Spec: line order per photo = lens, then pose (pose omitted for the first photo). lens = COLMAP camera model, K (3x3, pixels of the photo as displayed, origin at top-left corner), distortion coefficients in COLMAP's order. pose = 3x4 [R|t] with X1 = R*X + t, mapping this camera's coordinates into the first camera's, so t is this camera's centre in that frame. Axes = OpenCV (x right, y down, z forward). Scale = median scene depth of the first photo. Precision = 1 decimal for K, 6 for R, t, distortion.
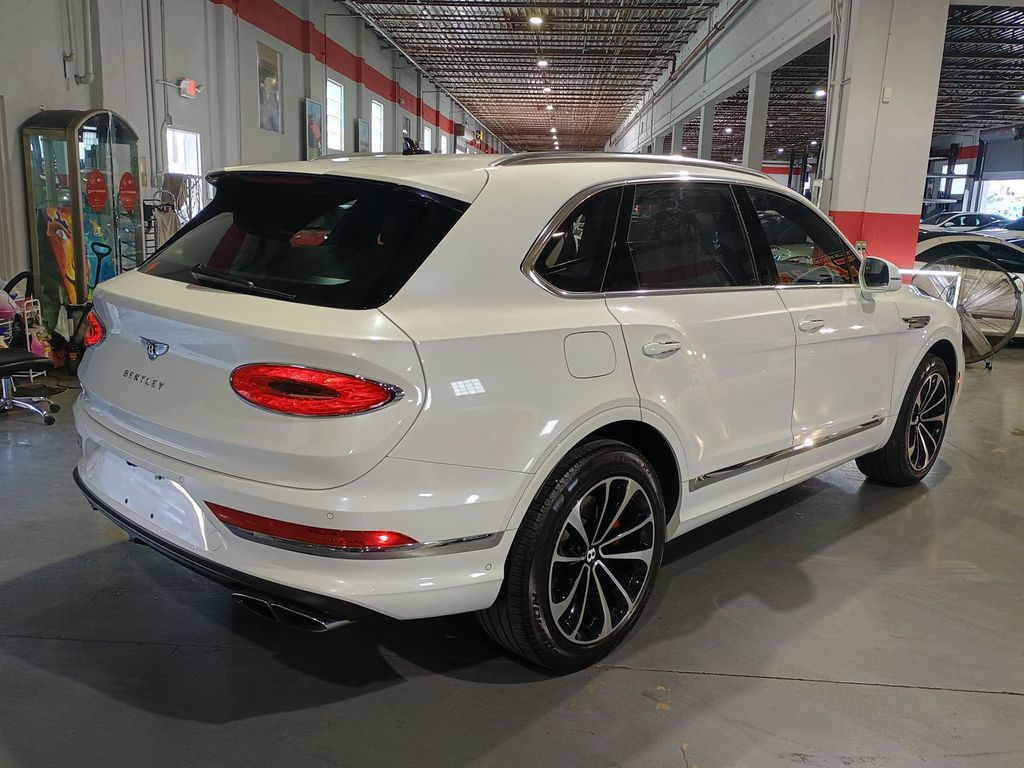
lens RADIAL K [[874.6, 0, 508.8], [0, 874.6, 387.5], [0, 0, 1]] dist [0.055928, -0.063697]
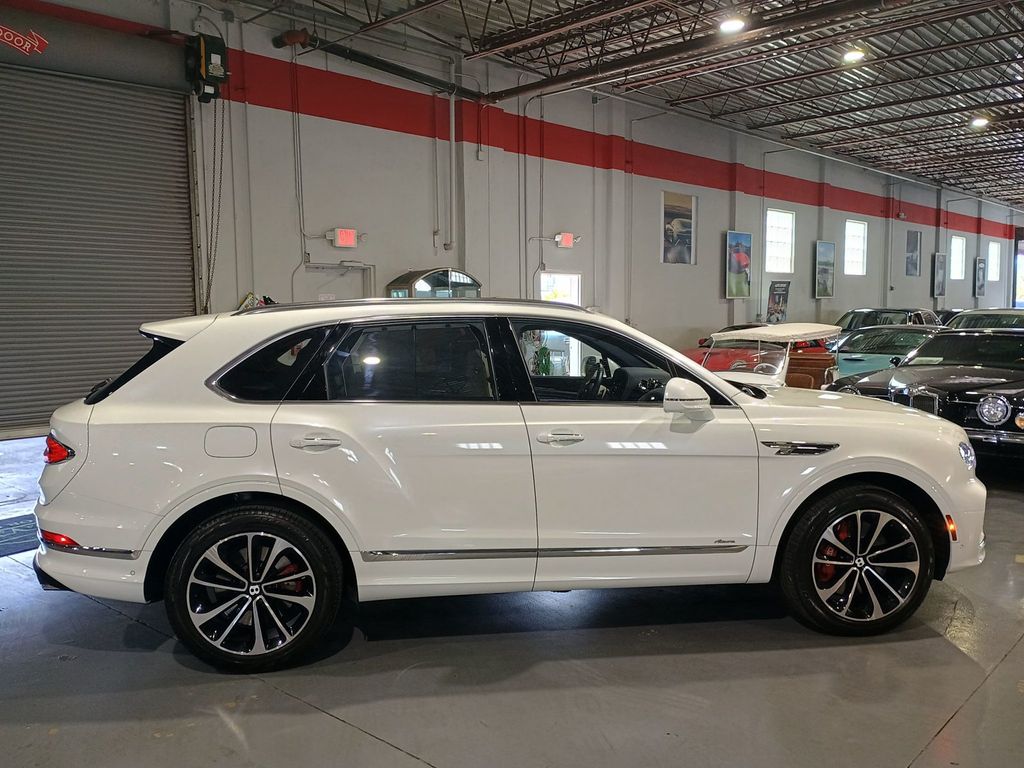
lens RADIAL K [[874.6, 0, 521.0], [0, 874.6, 382.6], [0, 0, 1]] dist [0.055928, -0.063697]
pose [[0.778973, 0.010214, -0.626975, 0.851312], [-0.095976, 0.990028, -0.103115, -0.019201], [0.619669, 0.140499, 0.772185, 0.096974]]
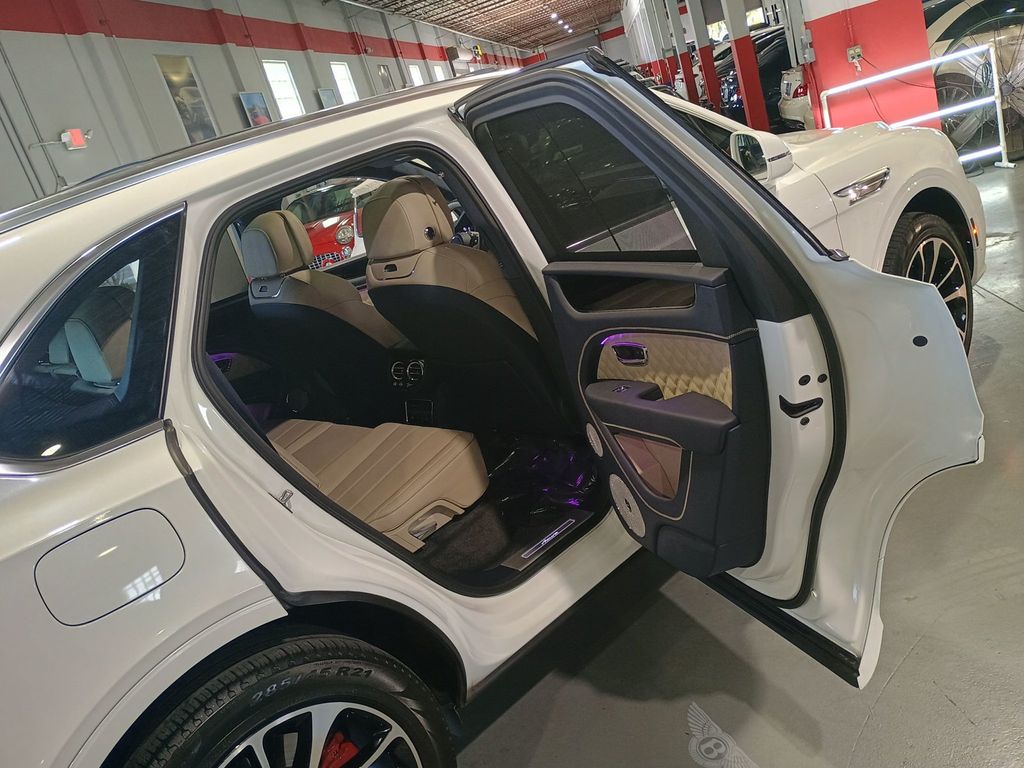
lens RADIAL K [[874.6, 0, 514.1], [0, 874.6, 388.4], [0, 0, 1]] dist [0.055928, -0.063697]
pose [[0.943621, -0.297352, -0.145469, 0.274074], [0.310639, 0.947260, 0.078749, -0.067098], [0.114381, -0.119498, 0.986224, 0.305440]]
